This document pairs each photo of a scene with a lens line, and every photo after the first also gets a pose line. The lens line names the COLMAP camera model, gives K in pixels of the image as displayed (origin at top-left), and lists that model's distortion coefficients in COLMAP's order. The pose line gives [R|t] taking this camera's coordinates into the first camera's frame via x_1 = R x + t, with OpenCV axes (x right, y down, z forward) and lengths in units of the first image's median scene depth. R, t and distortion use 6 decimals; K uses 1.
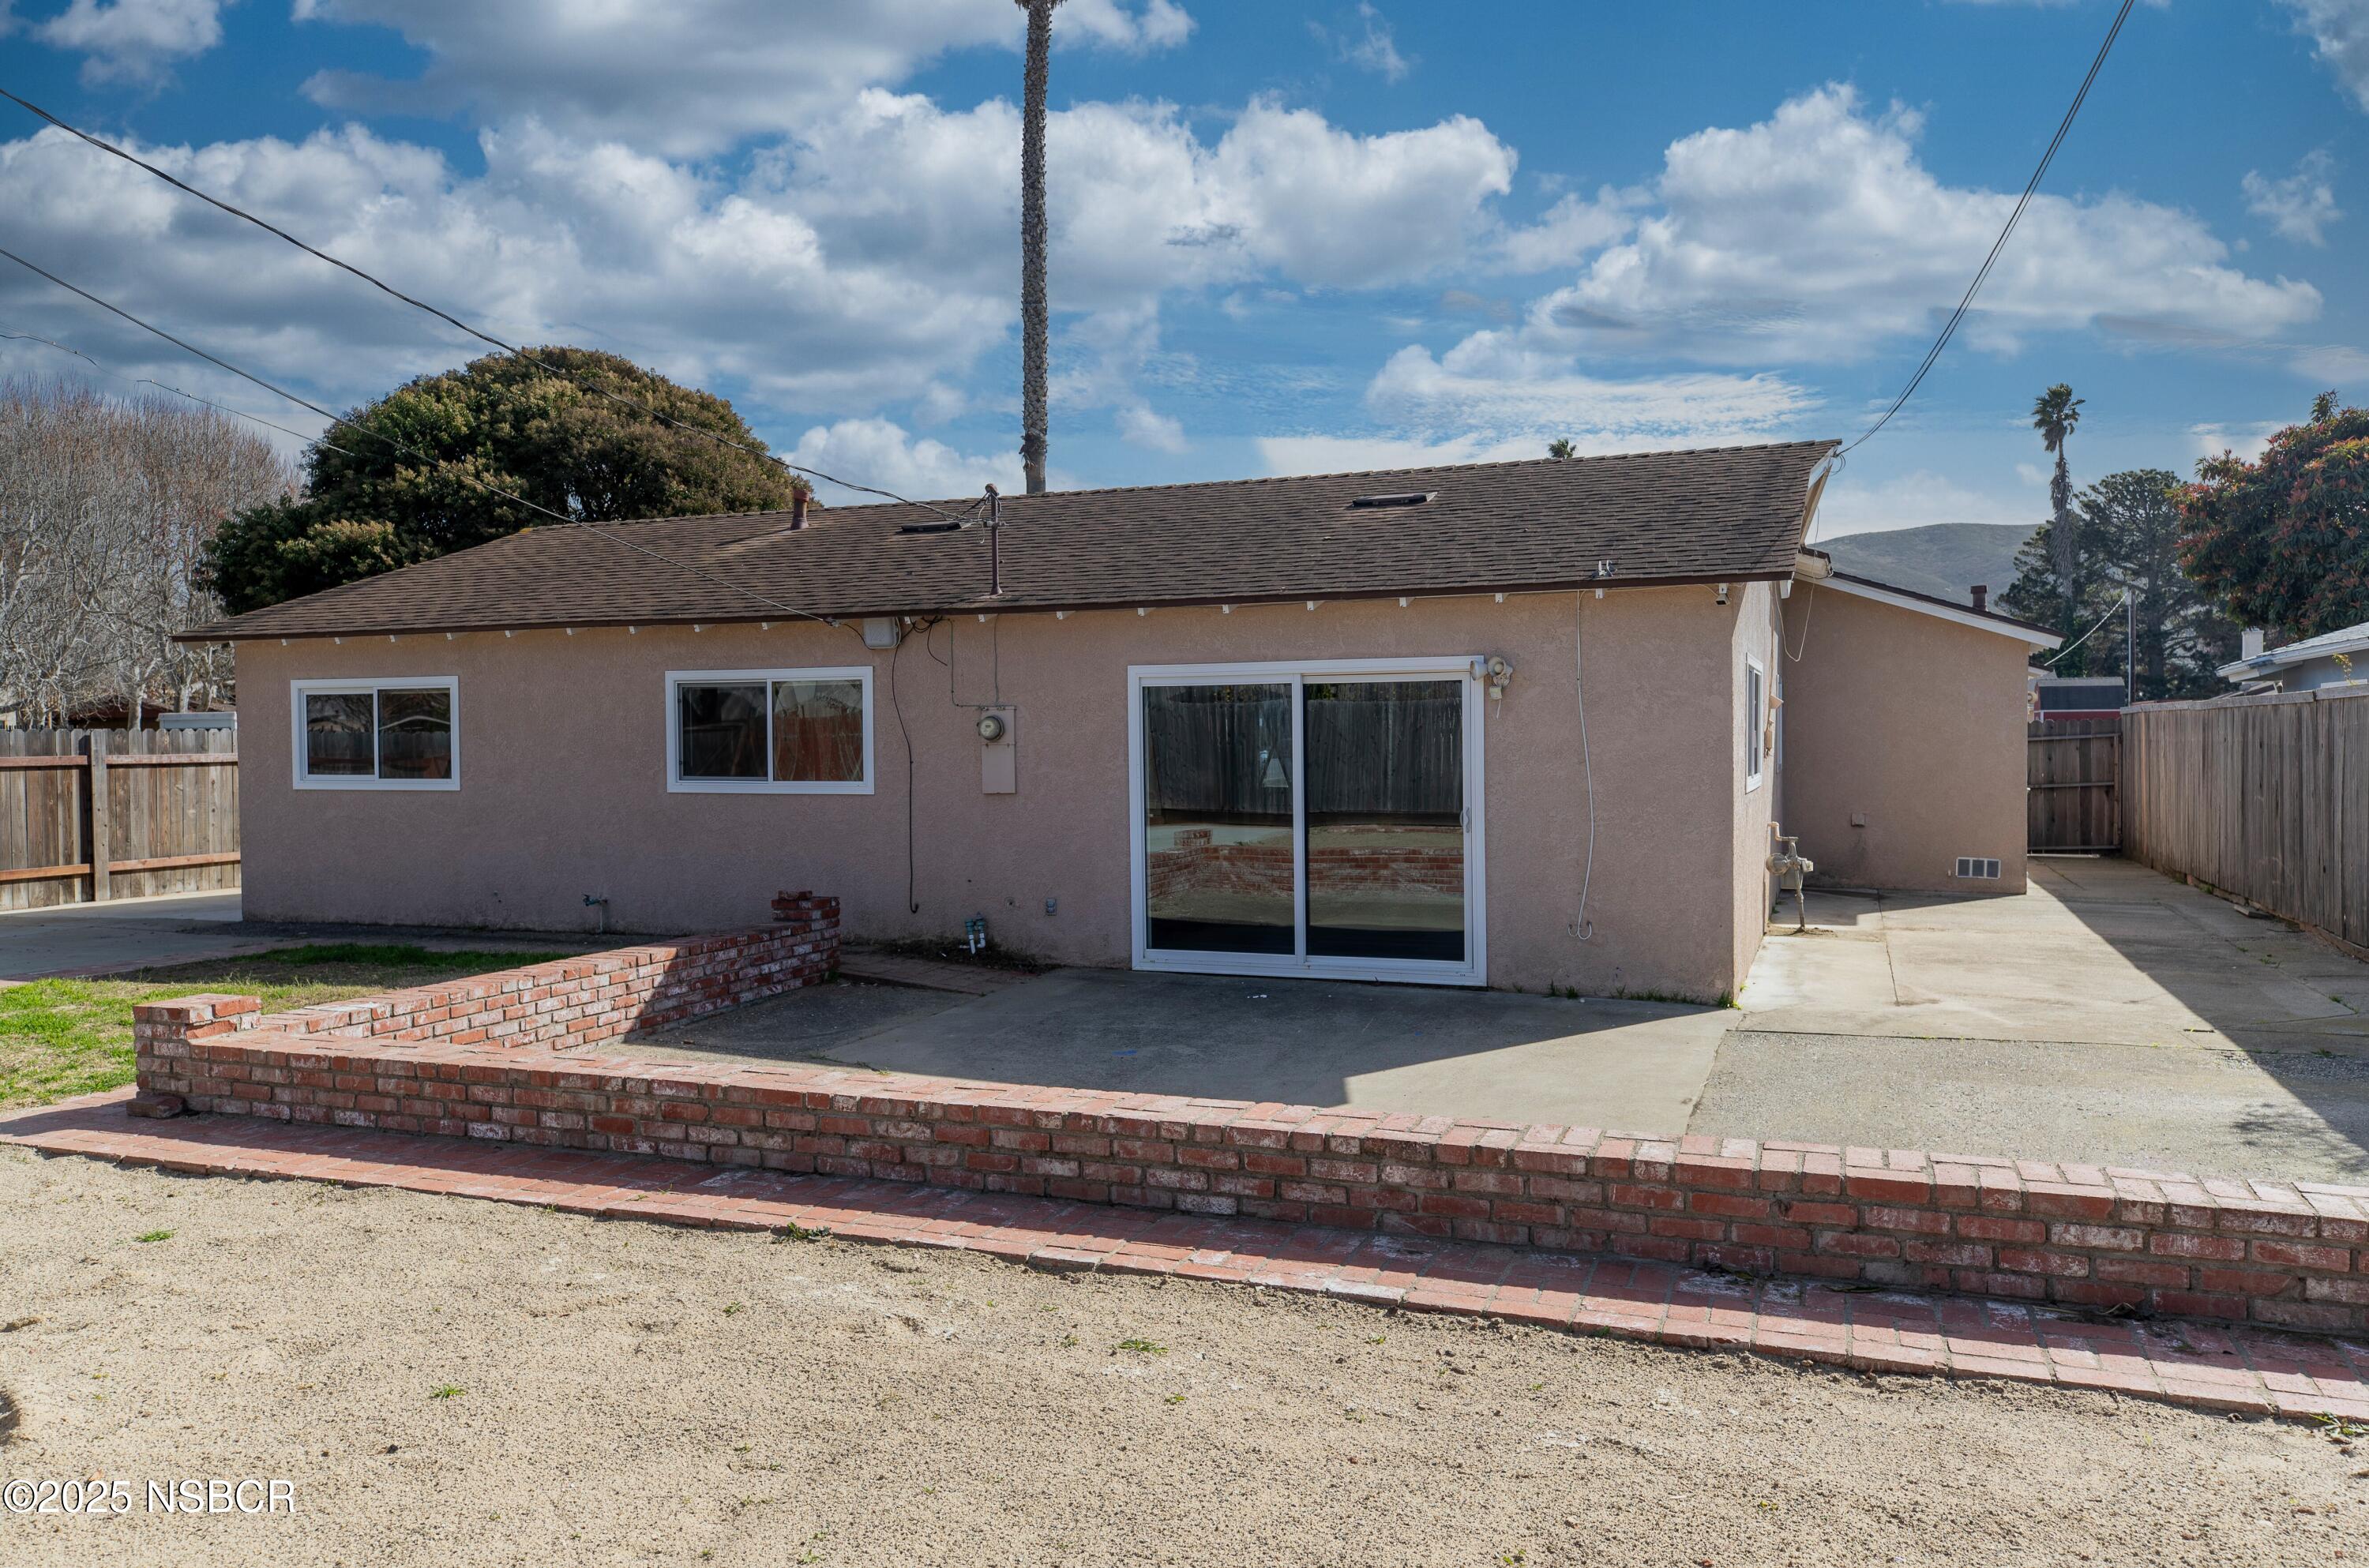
lens RADIAL K [[1638.5, 0, 1242.7], [0, 1638.5, 757.7], [0, 0, 1]] dist [0.039210, 0.001304]
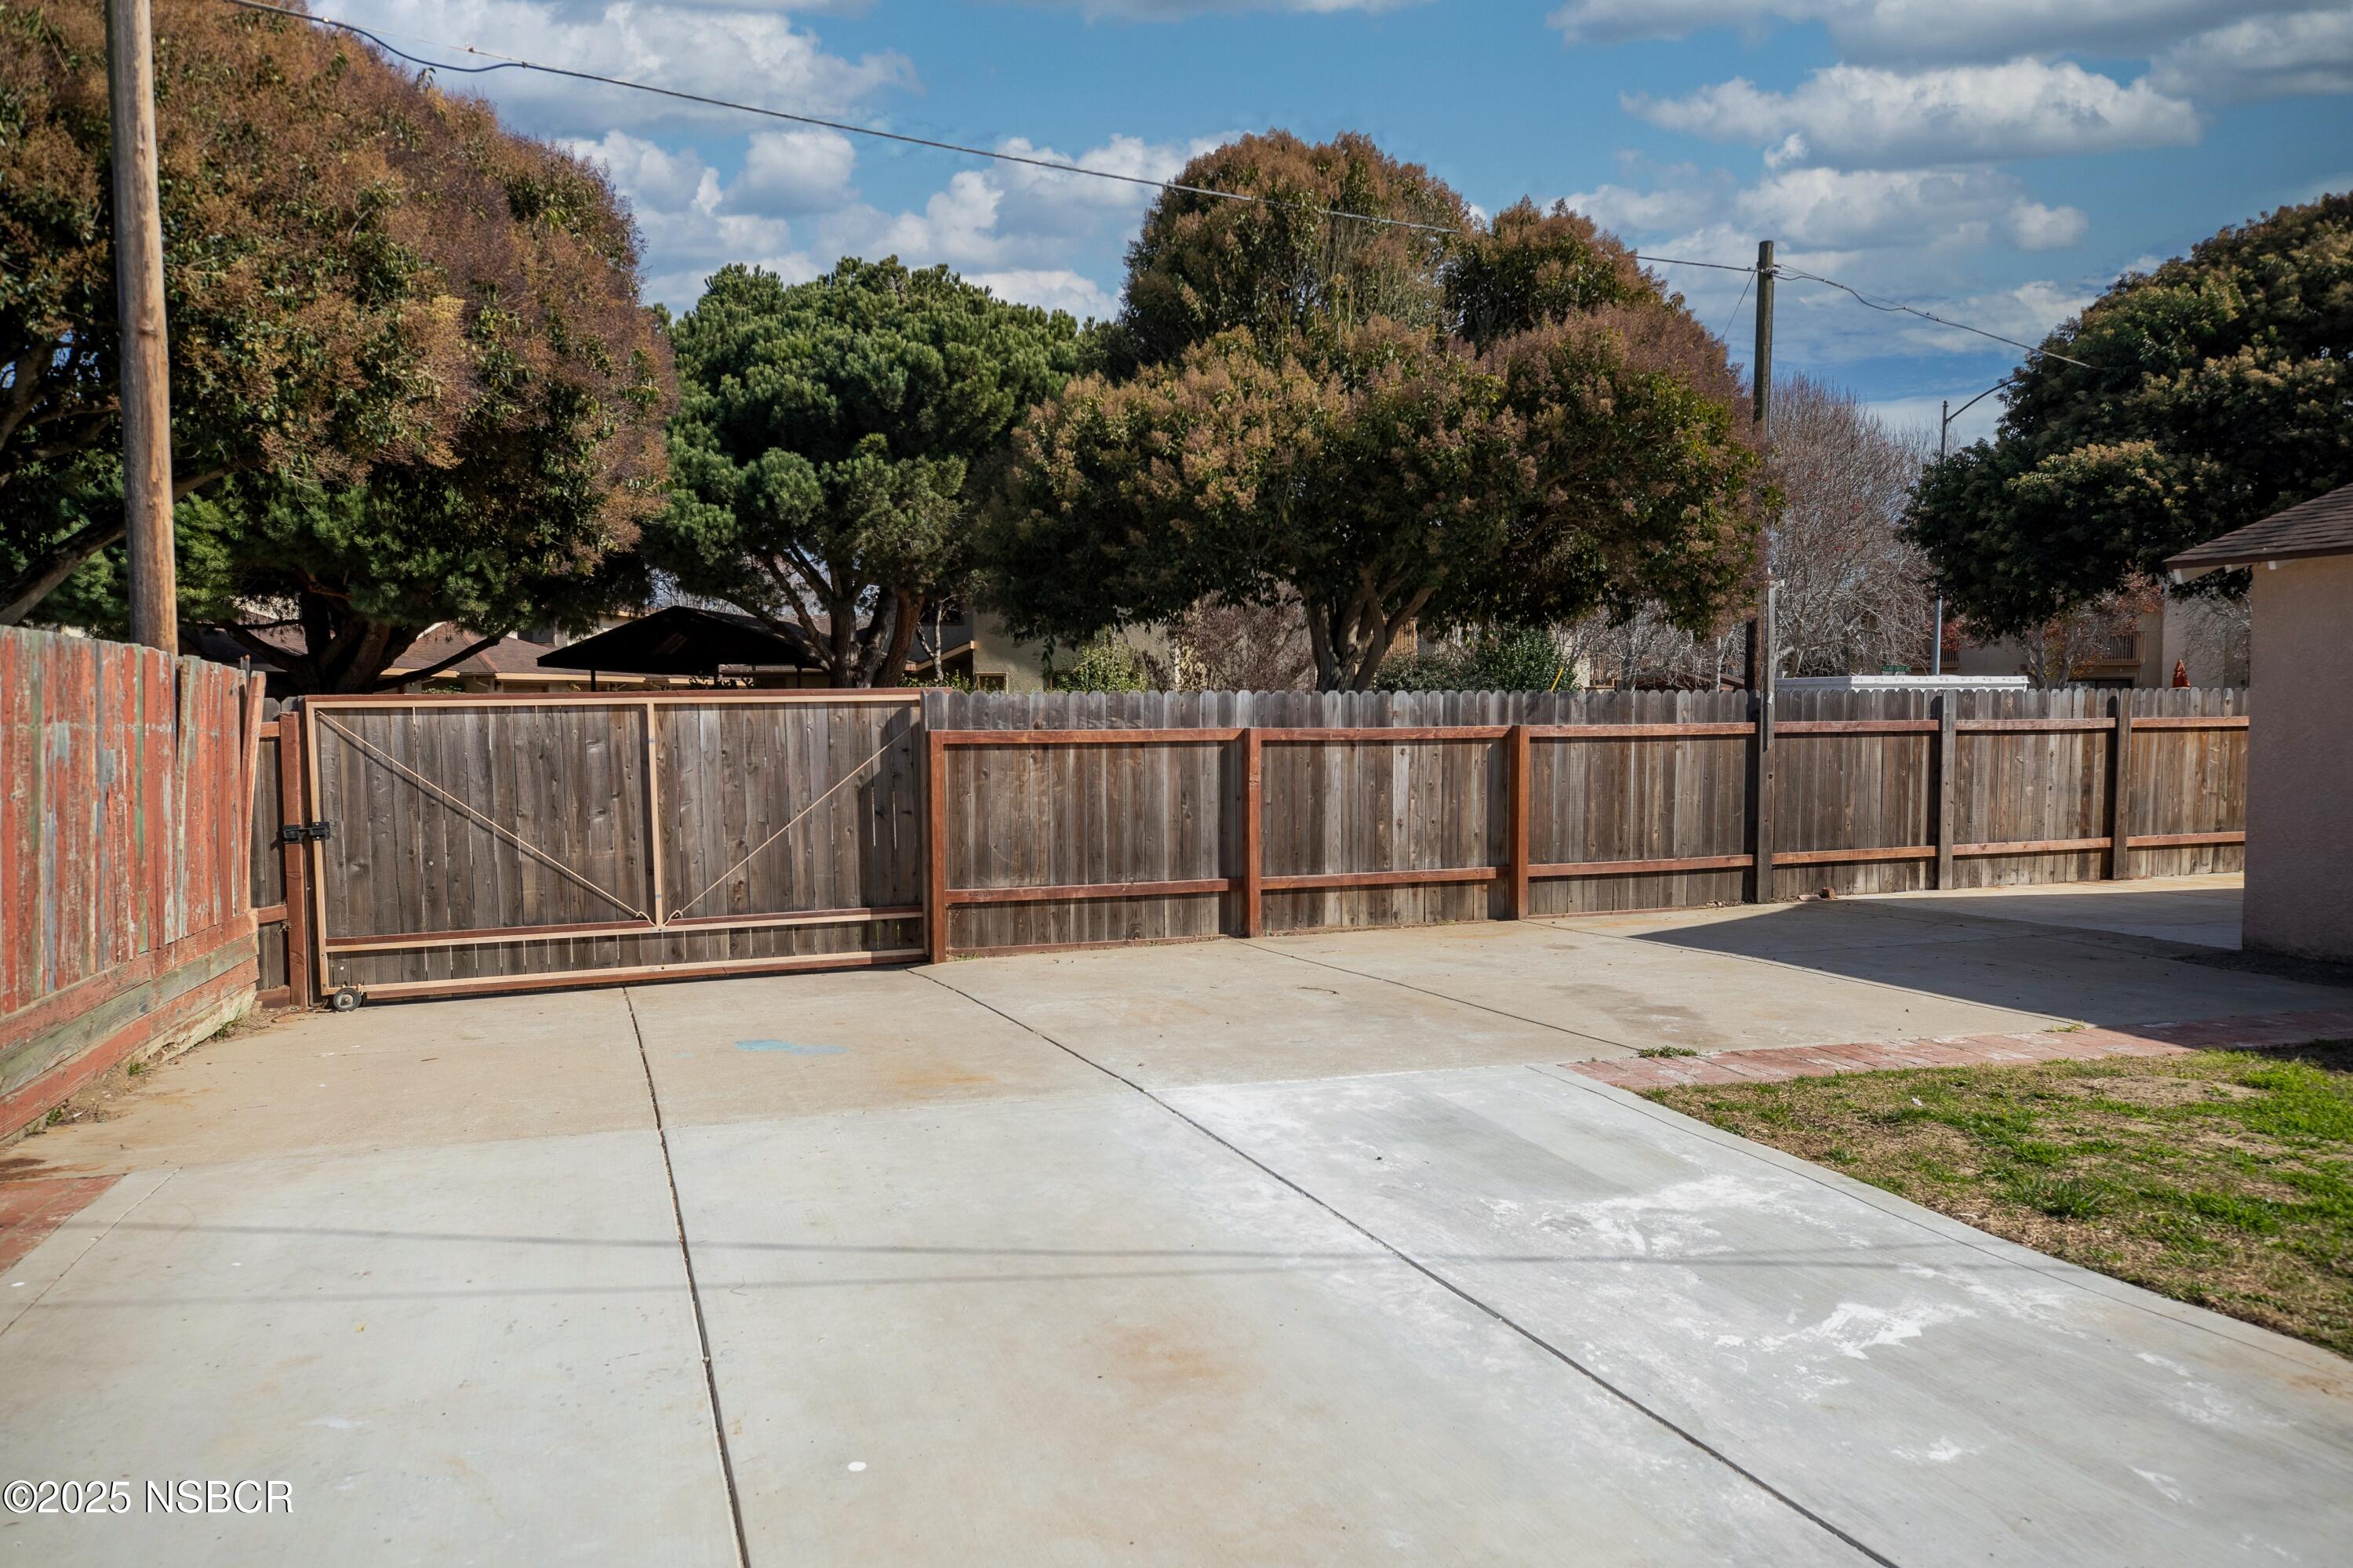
lens RADIAL K [[1573.8, 0, 1169.4], [0, 1573.8, 782.2], [0, 0, 1]] dist [0.010348, 0.006492]
pose [[0.656489, 0.040472, -0.753249, -0.333959], [-0.014424, 0.999051, 0.041108, 0.002966], [0.754197, -0.016122, 0.656450, 0.165646]]
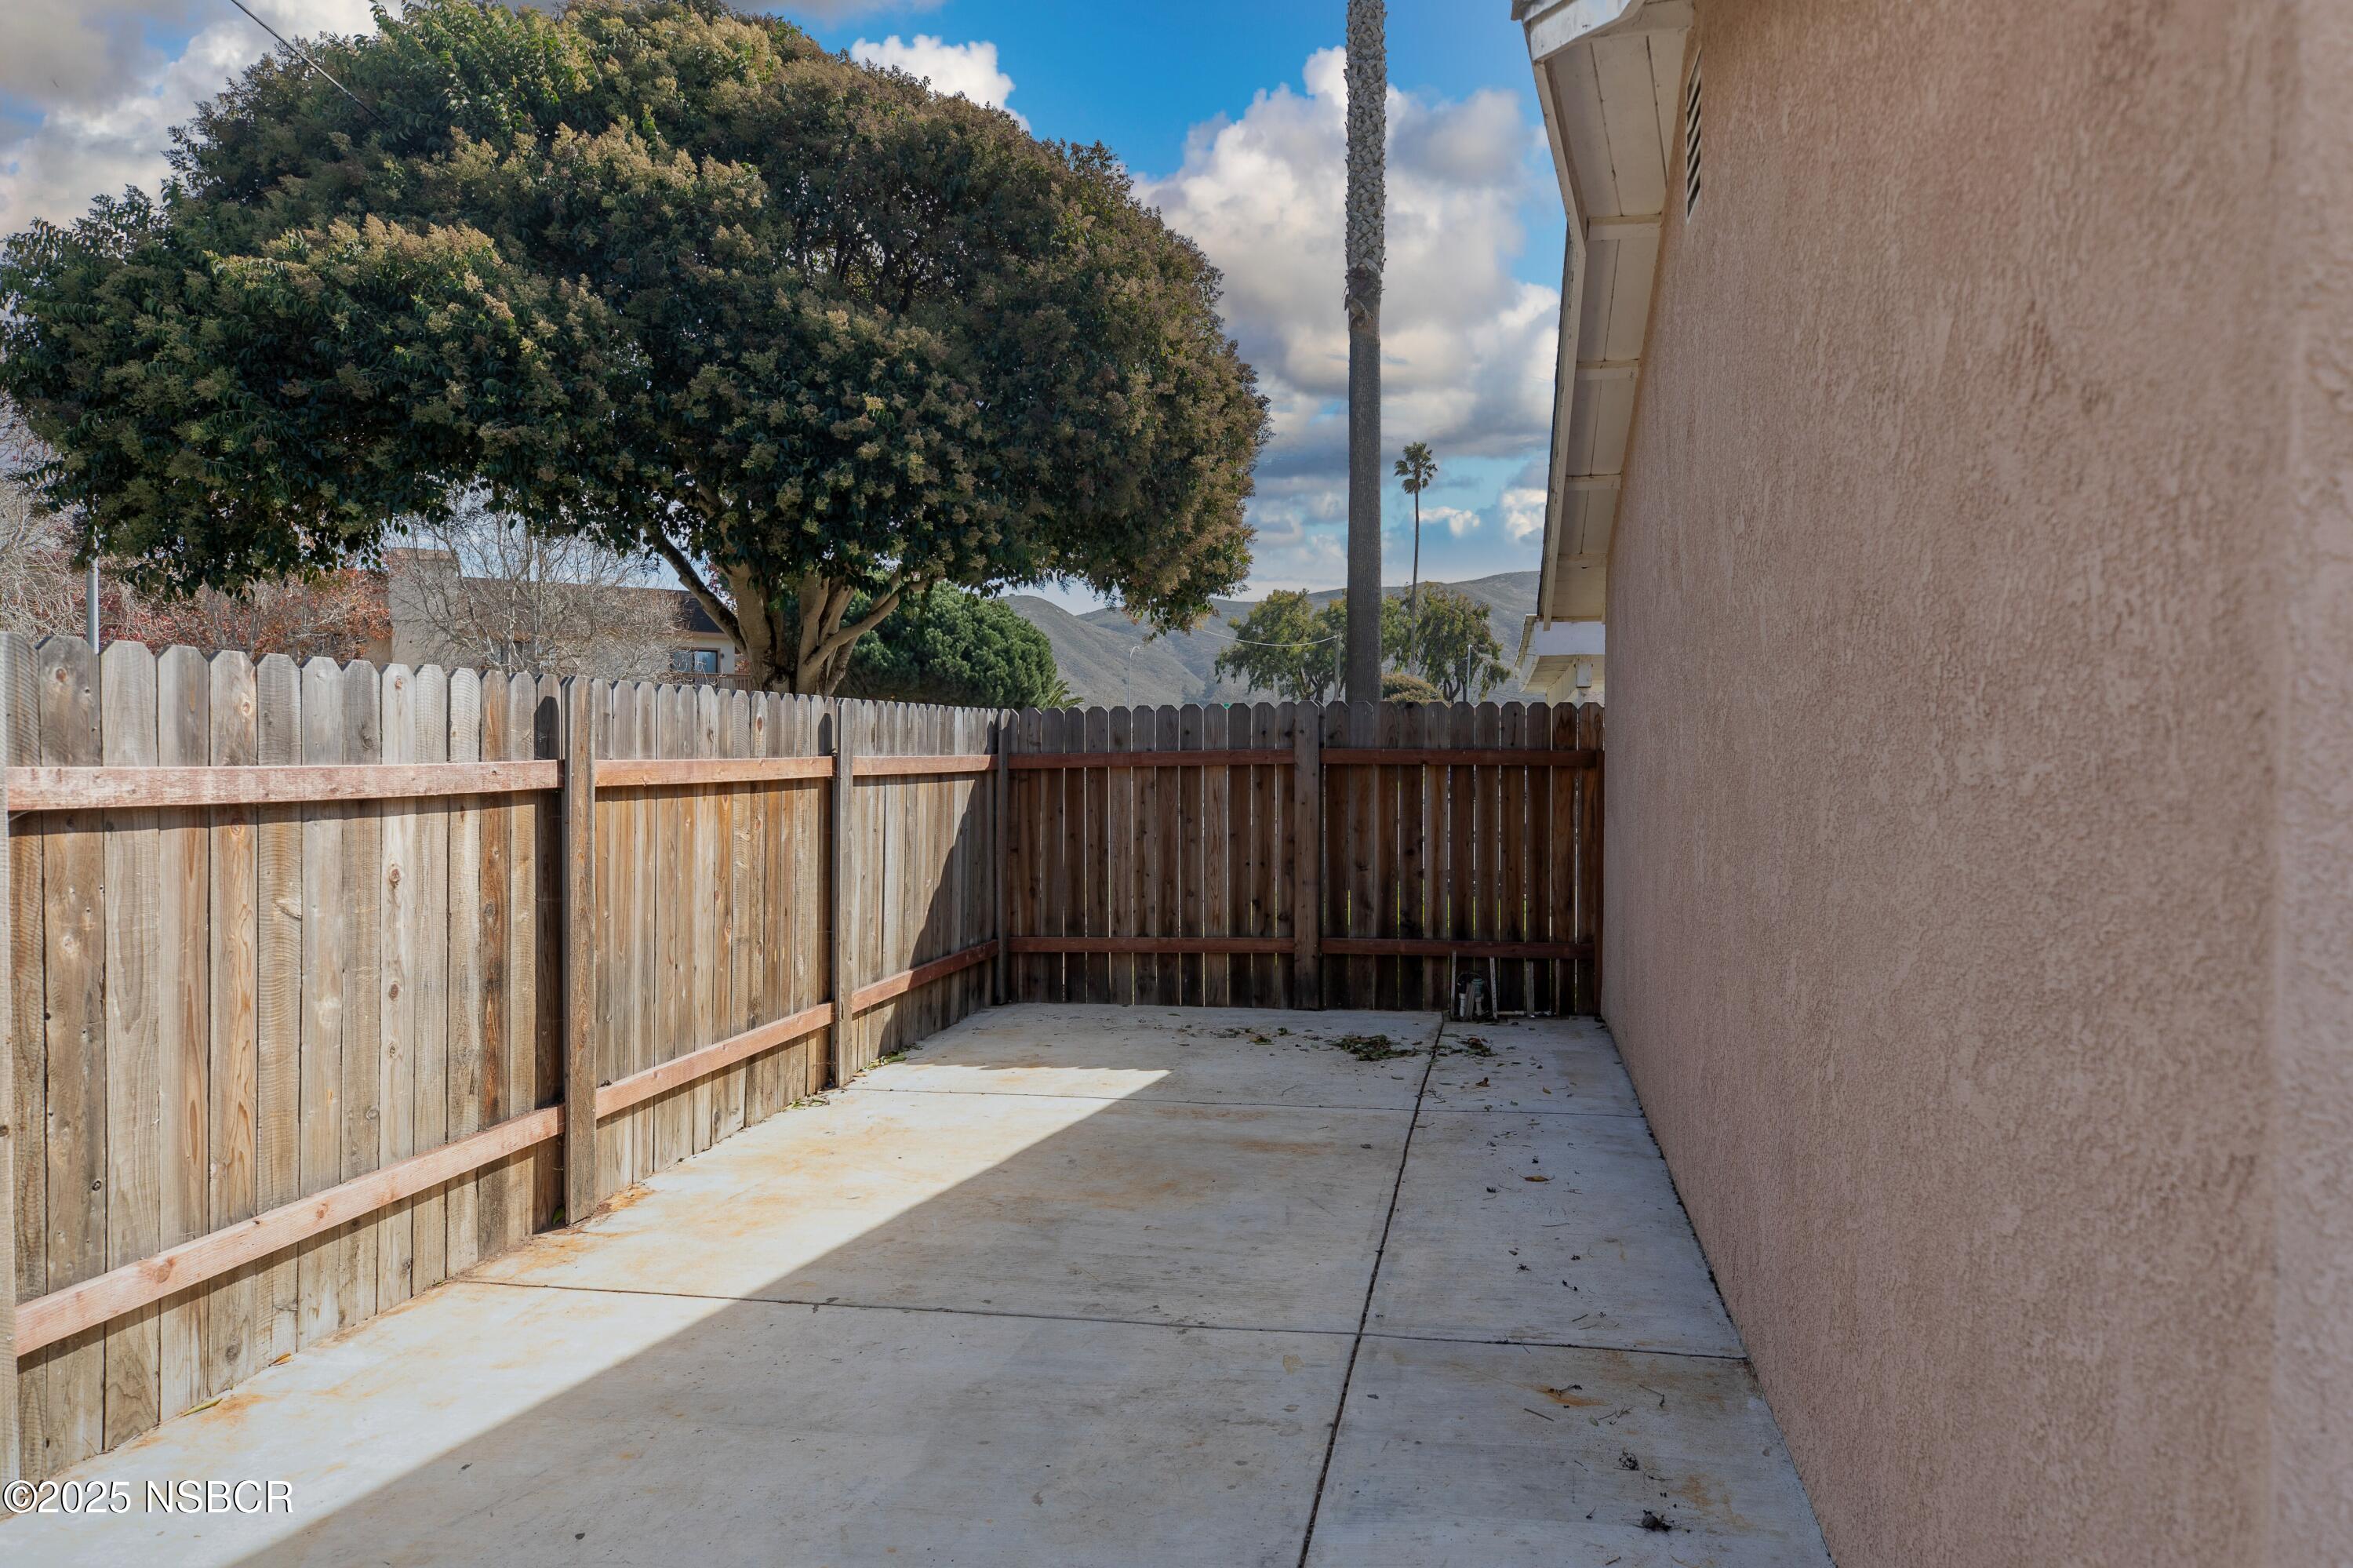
lens RADIAL K [[1573.8, 0, 1211.9], [0, 1573.8, 789.4], [0, 0, 1]] dist [0.010348, 0.006492]
pose [[0.980248, 0.003696, 0.197739, -0.577338], [-0.004850, 0.999974, 0.005351, -0.000533], [-0.197714, -0.006204, 0.980240, 0.787754]]
